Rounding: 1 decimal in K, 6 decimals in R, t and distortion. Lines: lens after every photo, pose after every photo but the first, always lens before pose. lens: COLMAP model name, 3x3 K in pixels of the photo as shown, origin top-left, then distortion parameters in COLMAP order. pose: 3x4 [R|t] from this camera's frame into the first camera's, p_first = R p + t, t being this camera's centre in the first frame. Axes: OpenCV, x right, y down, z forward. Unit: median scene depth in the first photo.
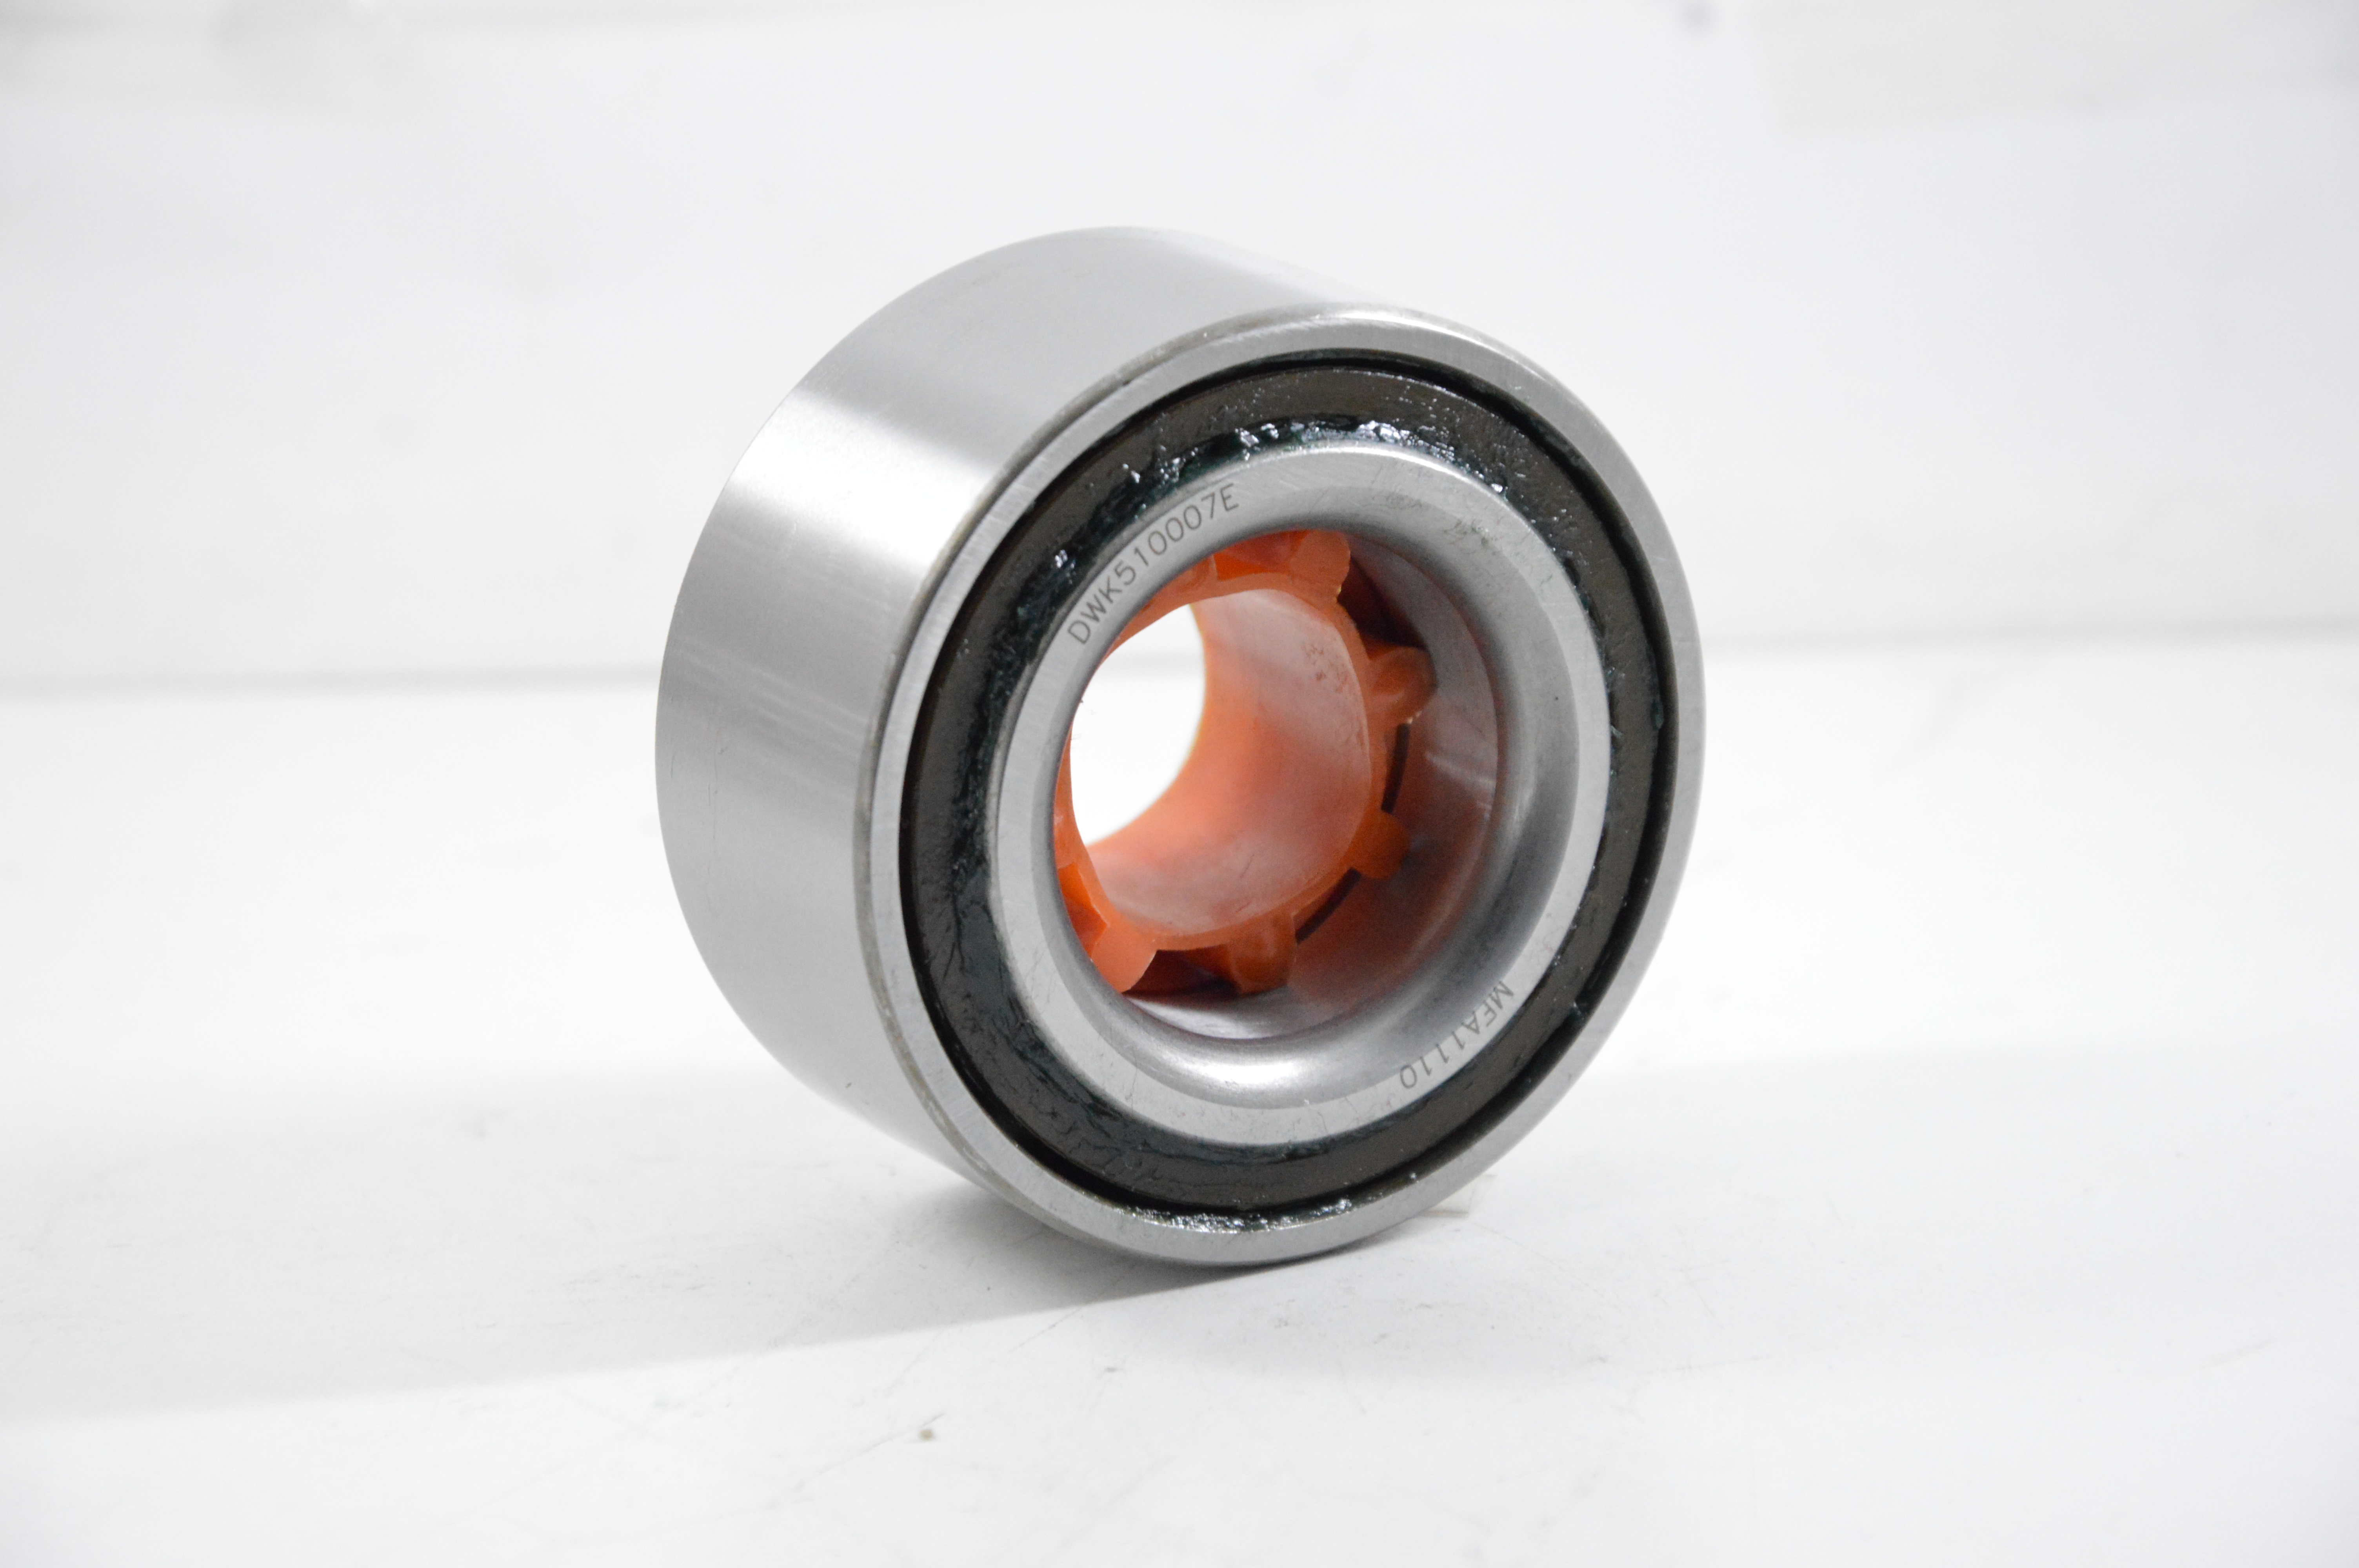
lens RADIAL K [[10341.6, 0, 1179.5], [0, 10341.6, 784.0], [0, 0, 1]] dist [0.228955, 4.368311]
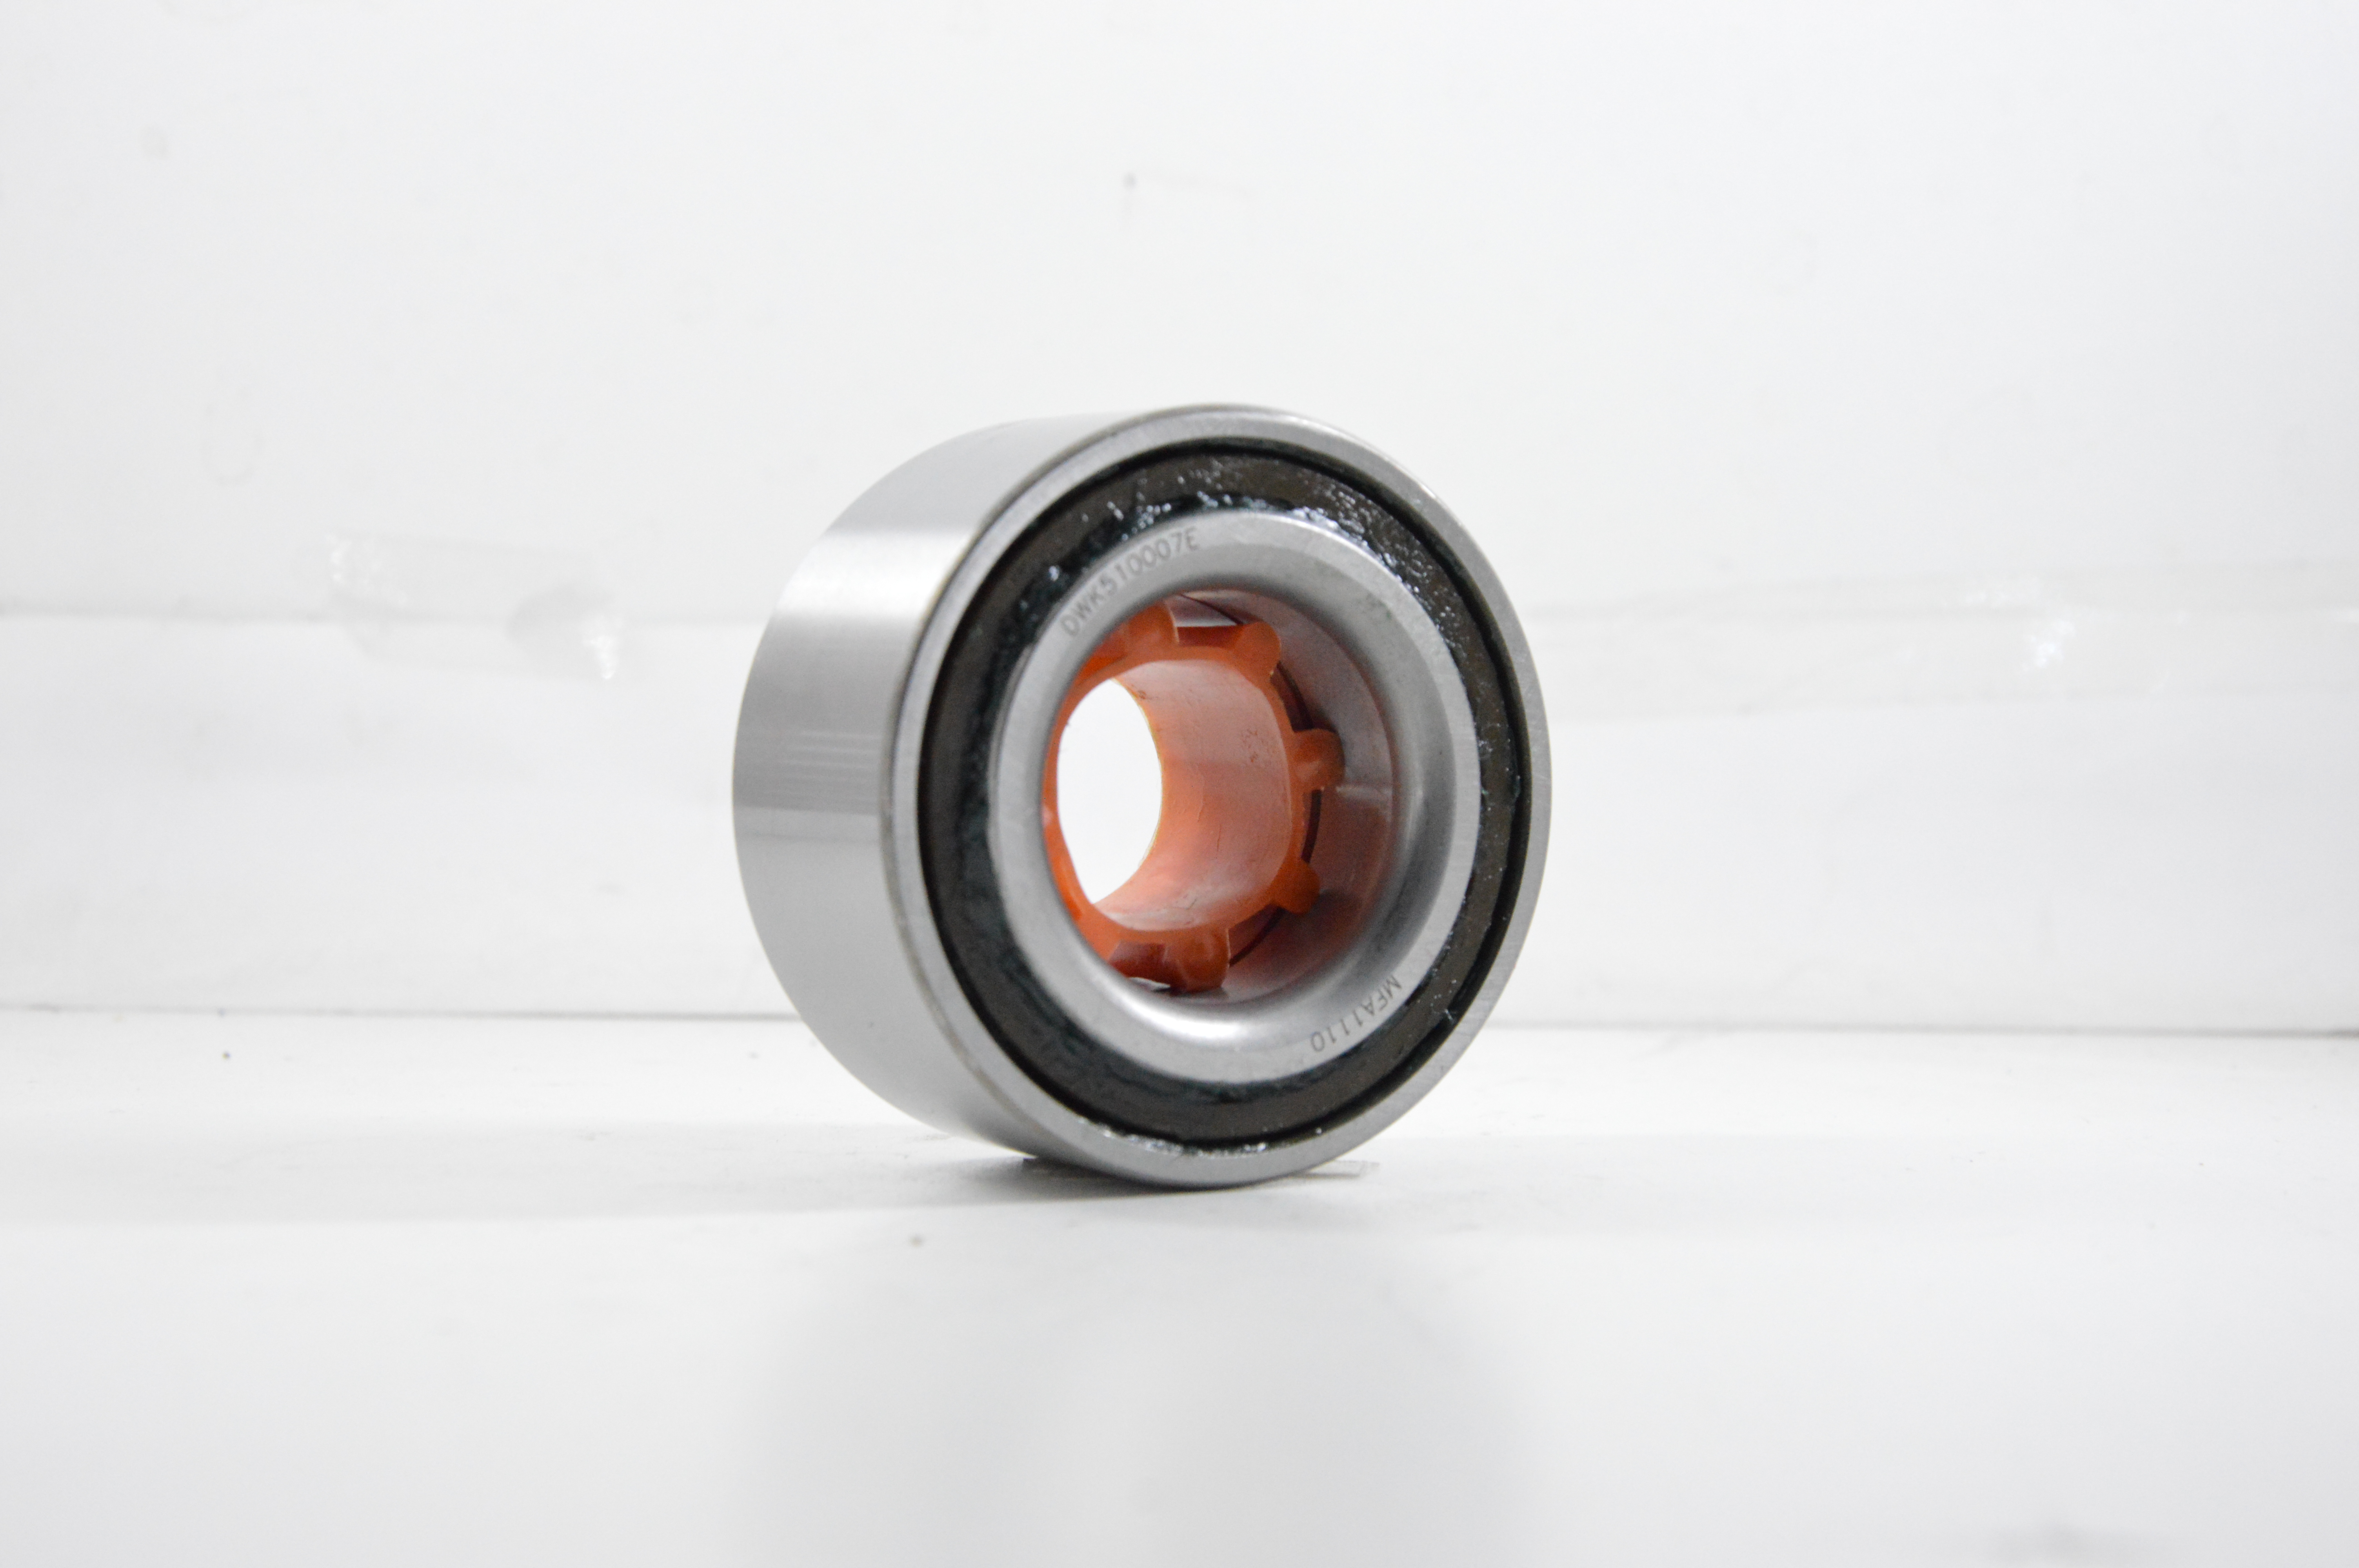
lens RADIAL K [[4339.7, 0, 1179.5], [0, 4339.7, 784.0], [0, 0, 1]] dist [0.165632, 0.053911]
pose [[0.999385, 0.034402, 0.006833, 0.000676], [-0.031505, 0.966112, -0.256195, 0.135299], [-0.015415, 0.255822, 0.966601, 0.487596]]
